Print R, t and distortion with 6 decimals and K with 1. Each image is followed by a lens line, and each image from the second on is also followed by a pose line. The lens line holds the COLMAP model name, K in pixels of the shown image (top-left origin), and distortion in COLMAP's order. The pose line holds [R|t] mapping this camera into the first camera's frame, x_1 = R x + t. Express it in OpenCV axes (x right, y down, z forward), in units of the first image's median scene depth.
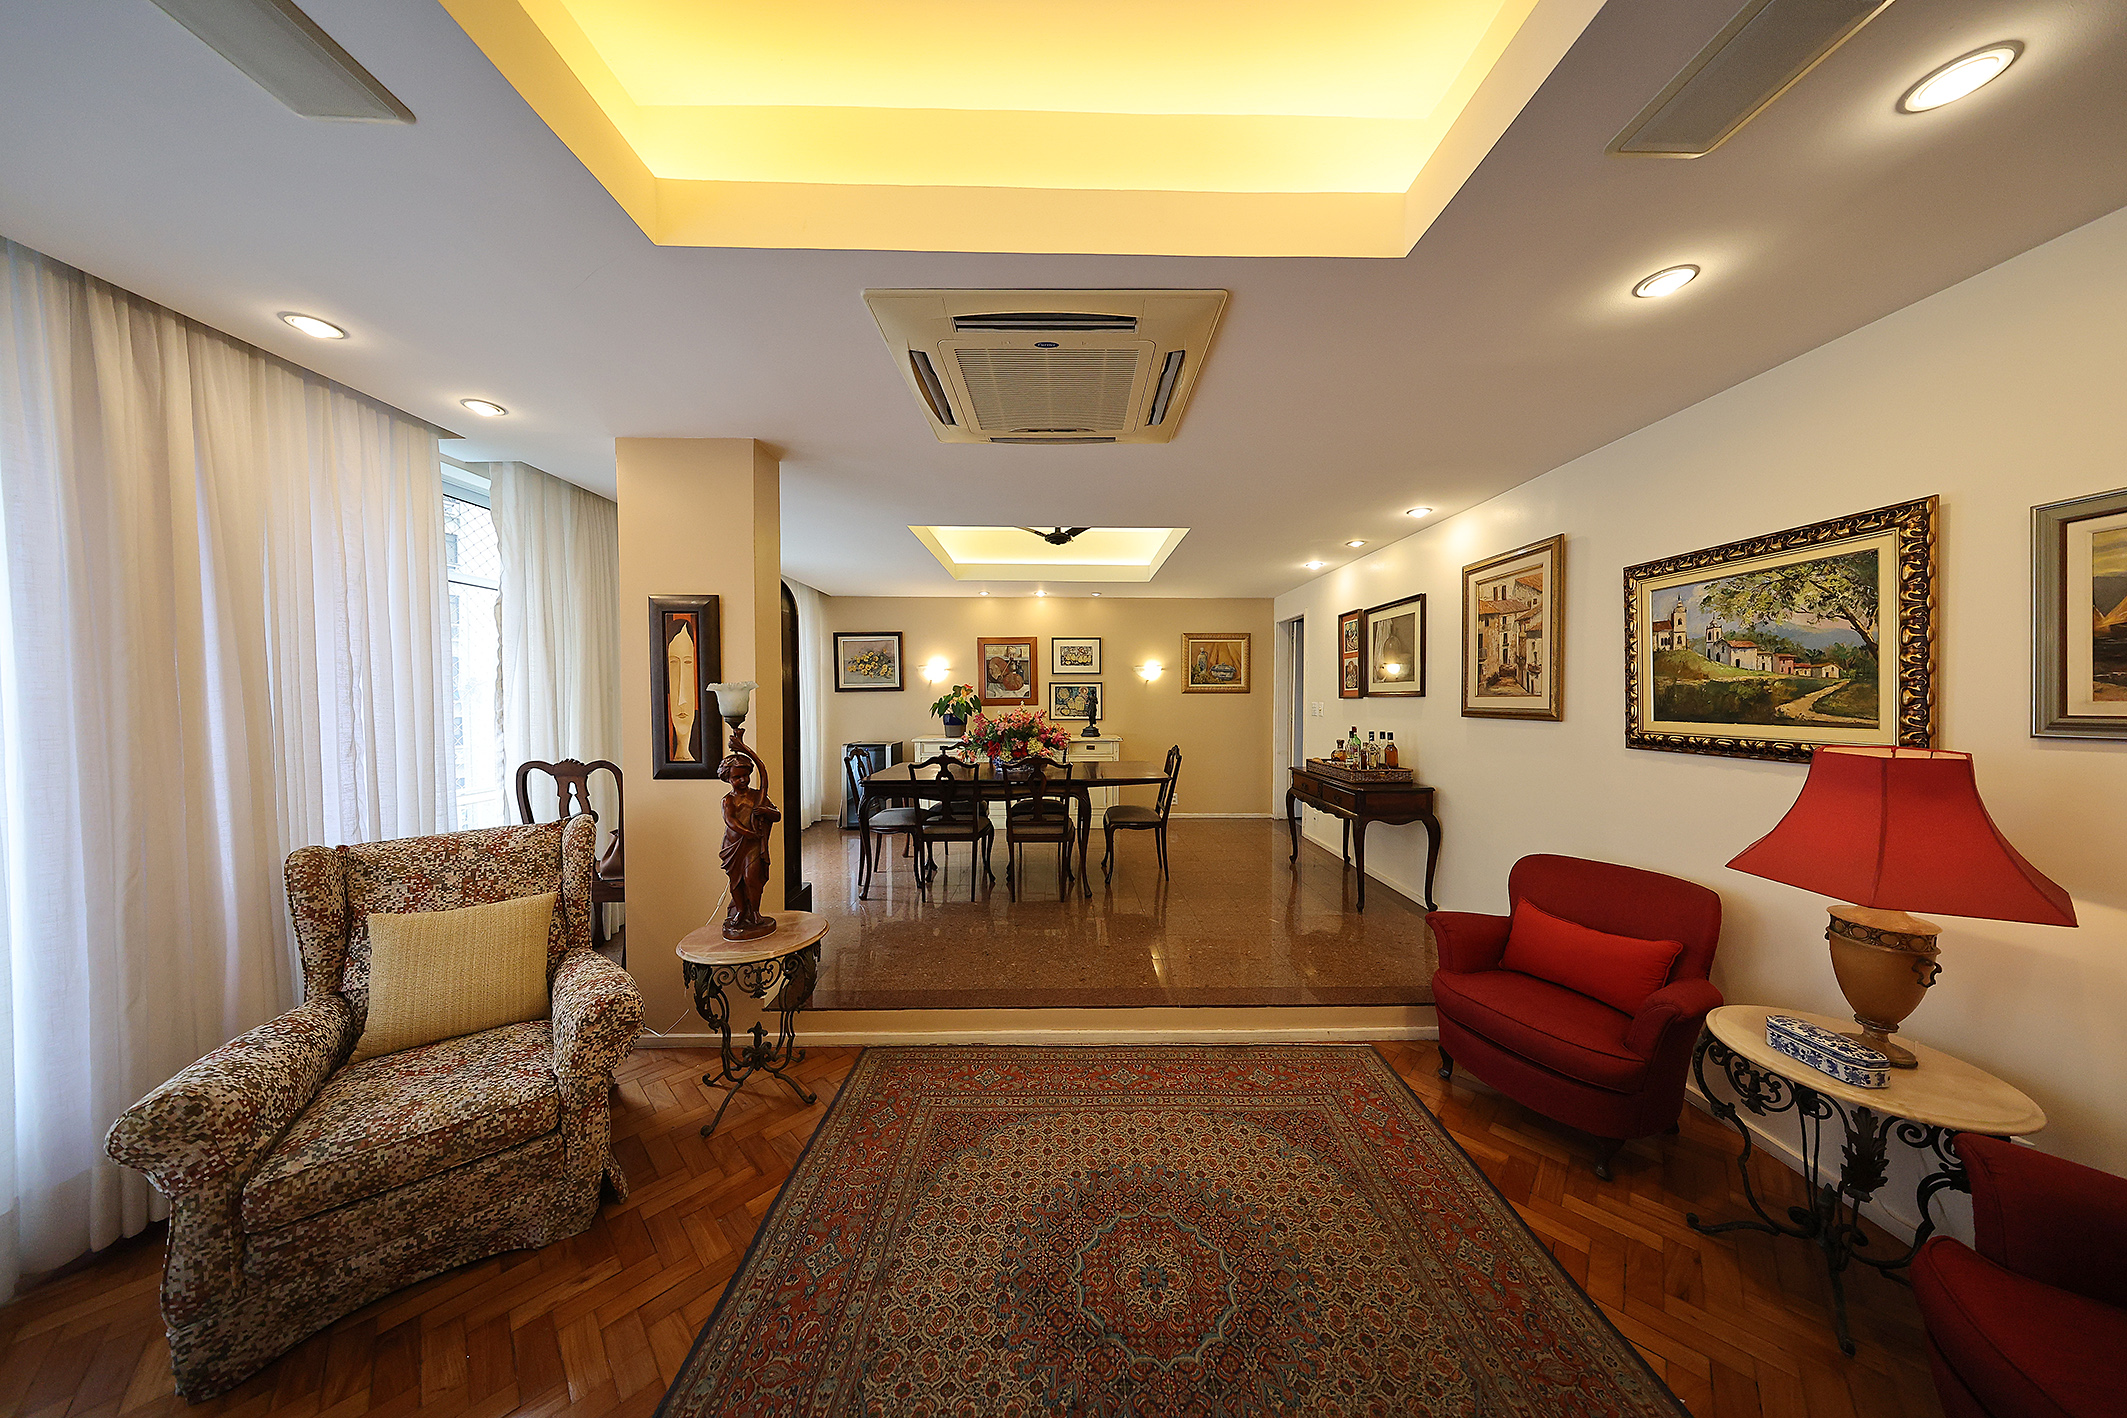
lens RADIAL K [[616.1, 0, 1076.0], [0, 616.1, 712.3], [0, 0, 1]] dist [0.000324, 0.000039]
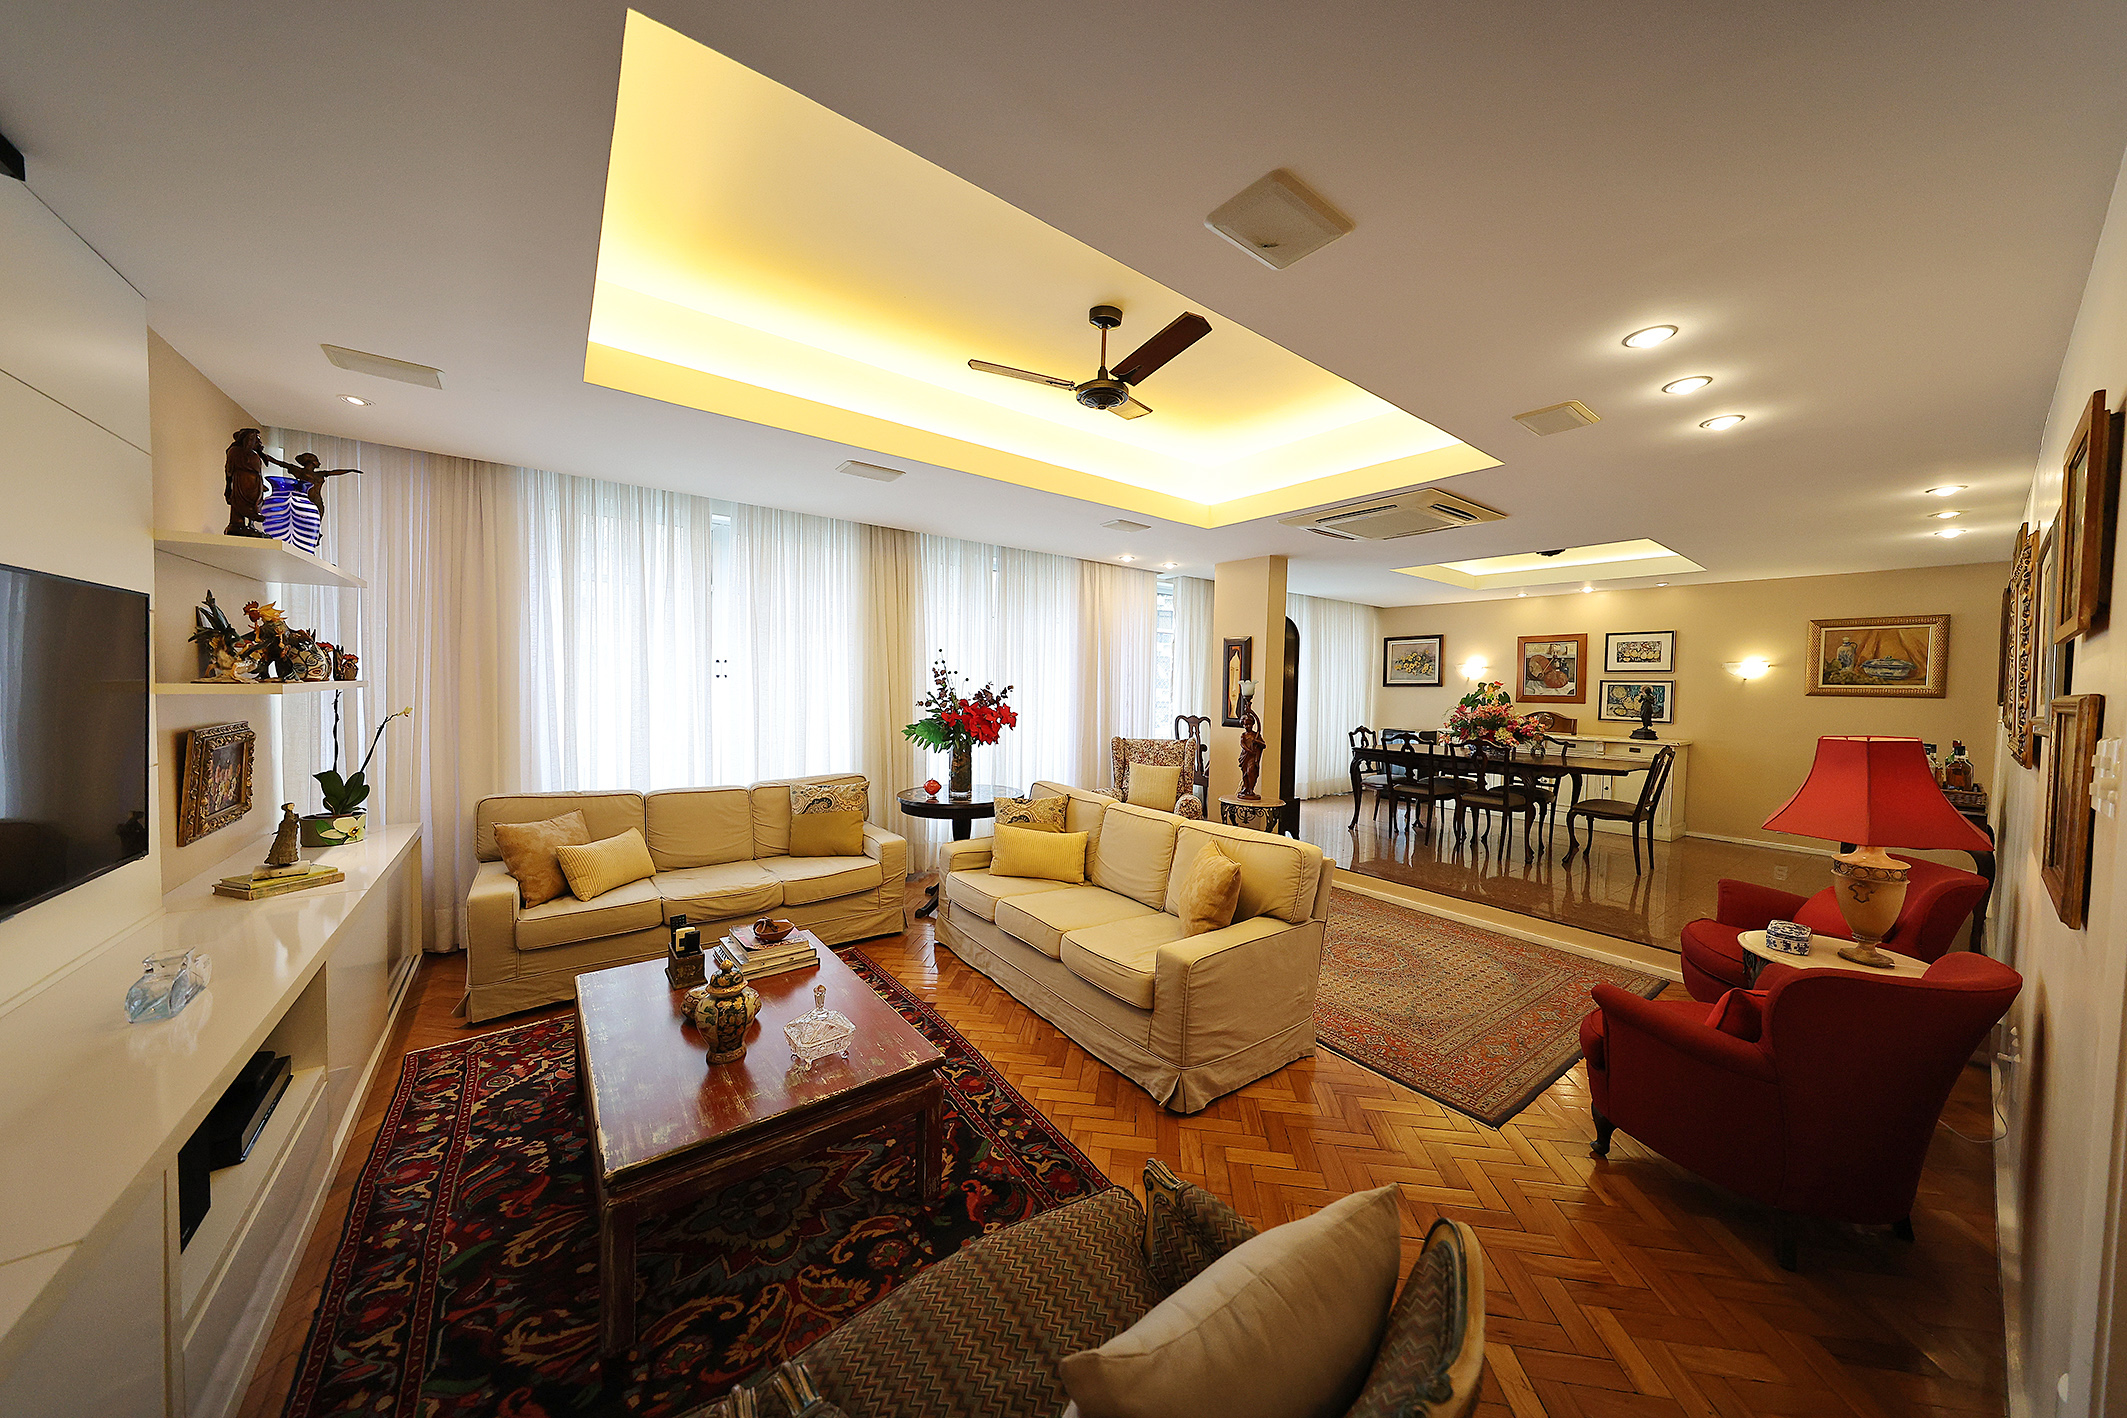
lens RADIAL K [[670.0, 0, 1072.7], [0, 670.0, 706.4], [0, 0, 1]] dist [0.001685, 0.000123]
pose [[0.594901, 0.040510, -0.802777, 0.320953], [-0.043068, 0.998901, 0.018491, 0.008392], [0.802644, 0.023574, 0.595992, -0.292111]]
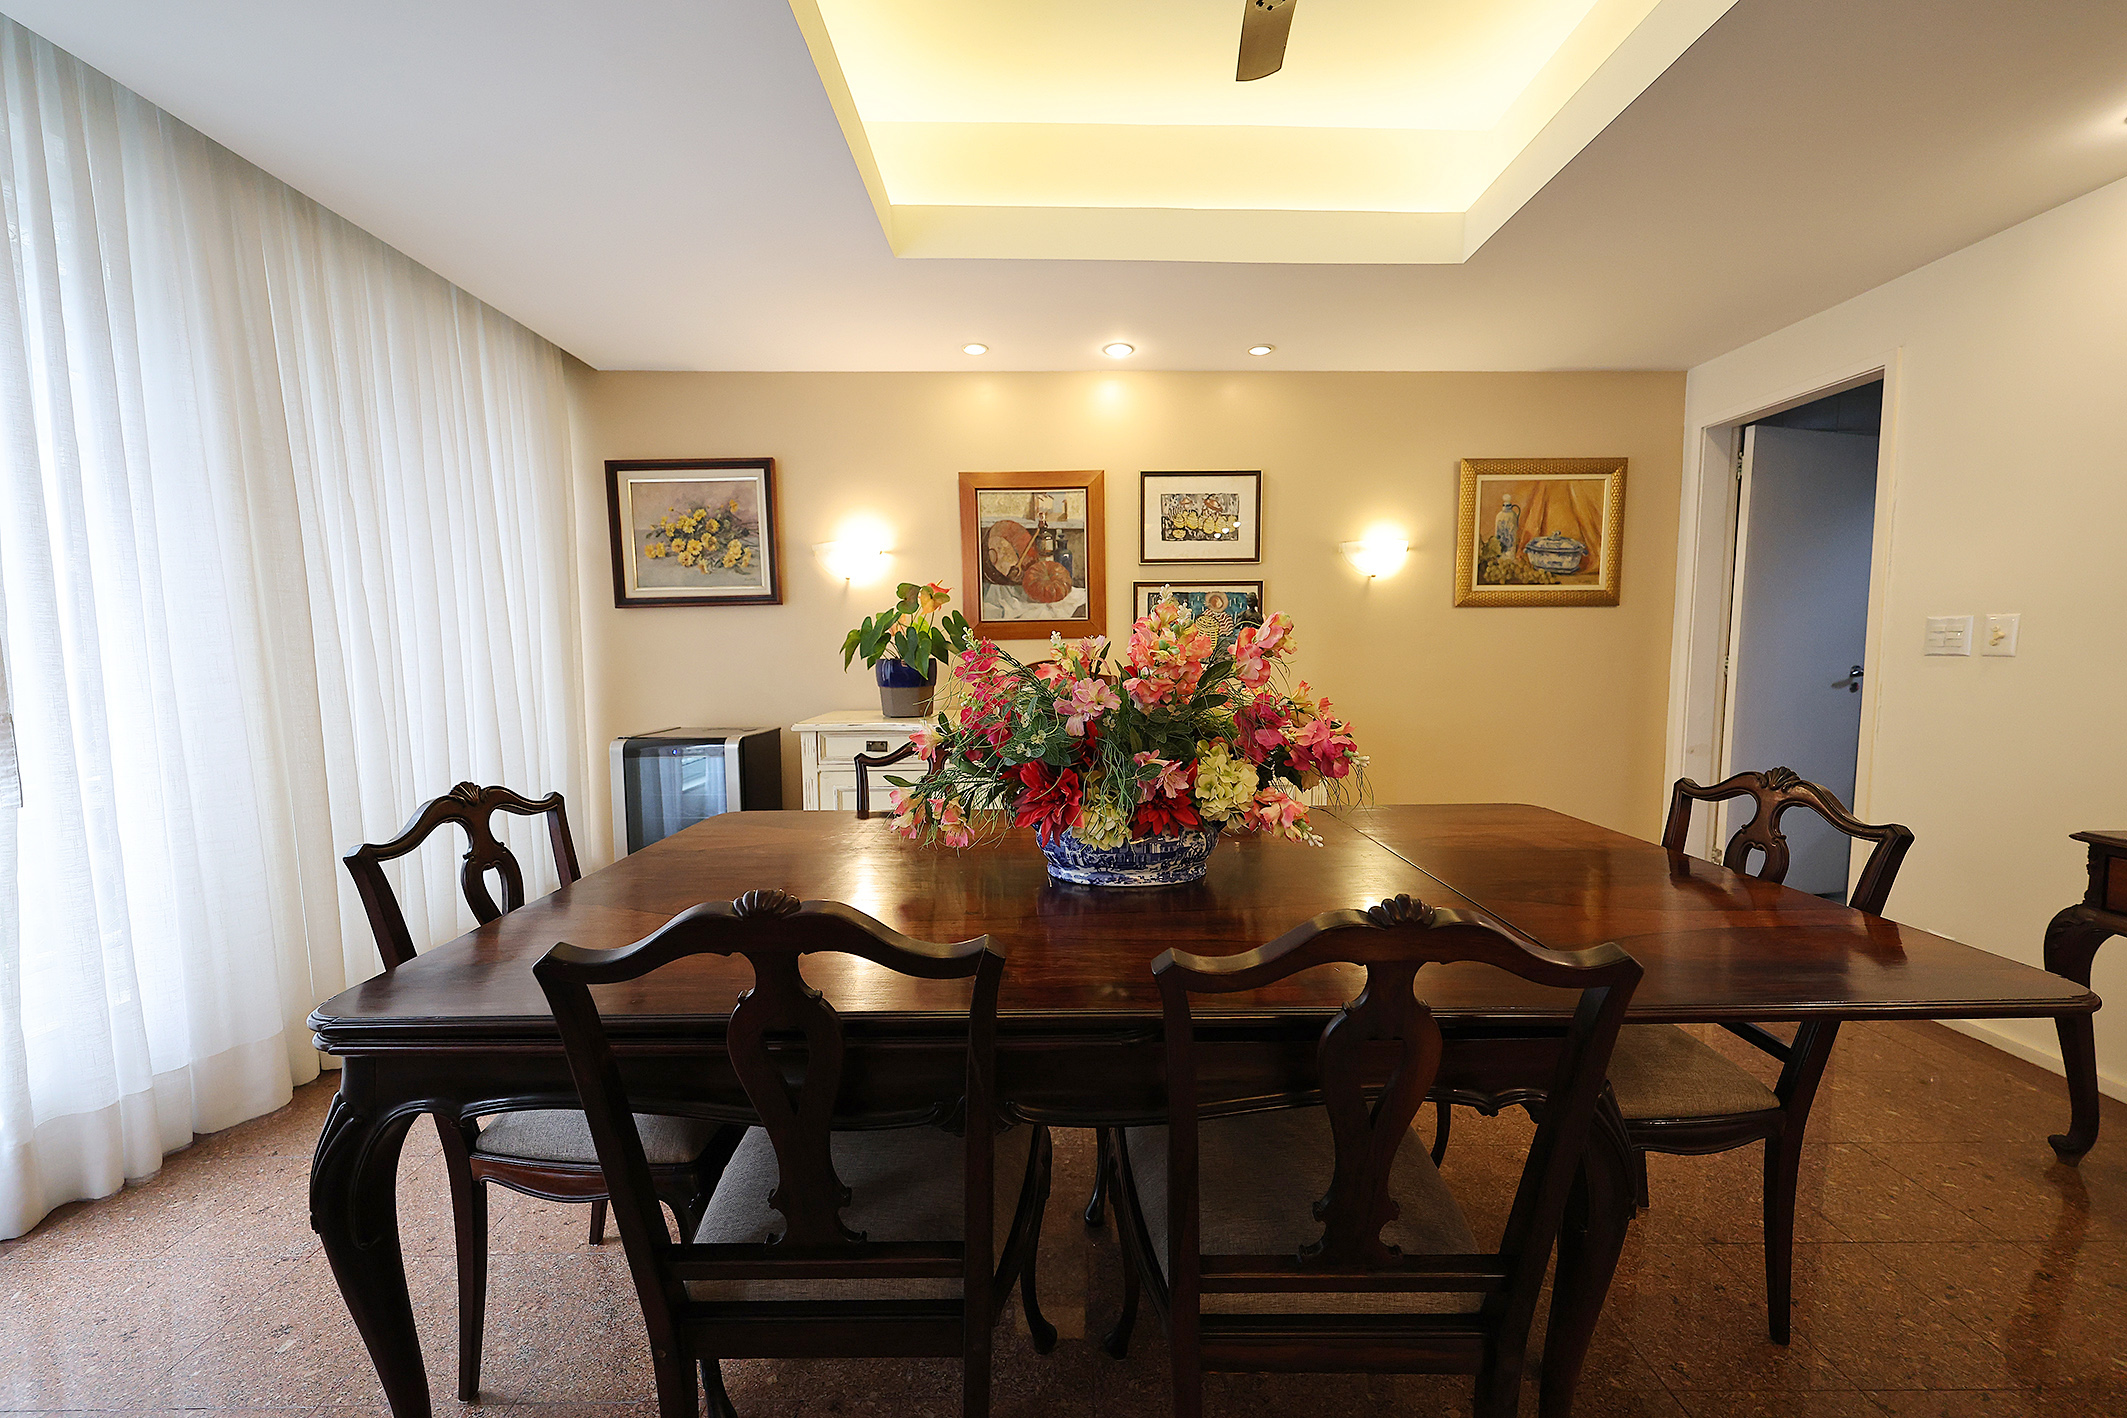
lens RADIAL K [[805.9, 0, 1079.1], [0, 805.9, 701.1], [0, 0, 1]] dist [0.000708, -0.000299]
pose [[0.999981, -0.005205, -0.003220, -0.082204], [0.005338, 0.999059, 0.043041, 0.007990], [0.002993, -0.043057, 0.999068, 0.477582]]
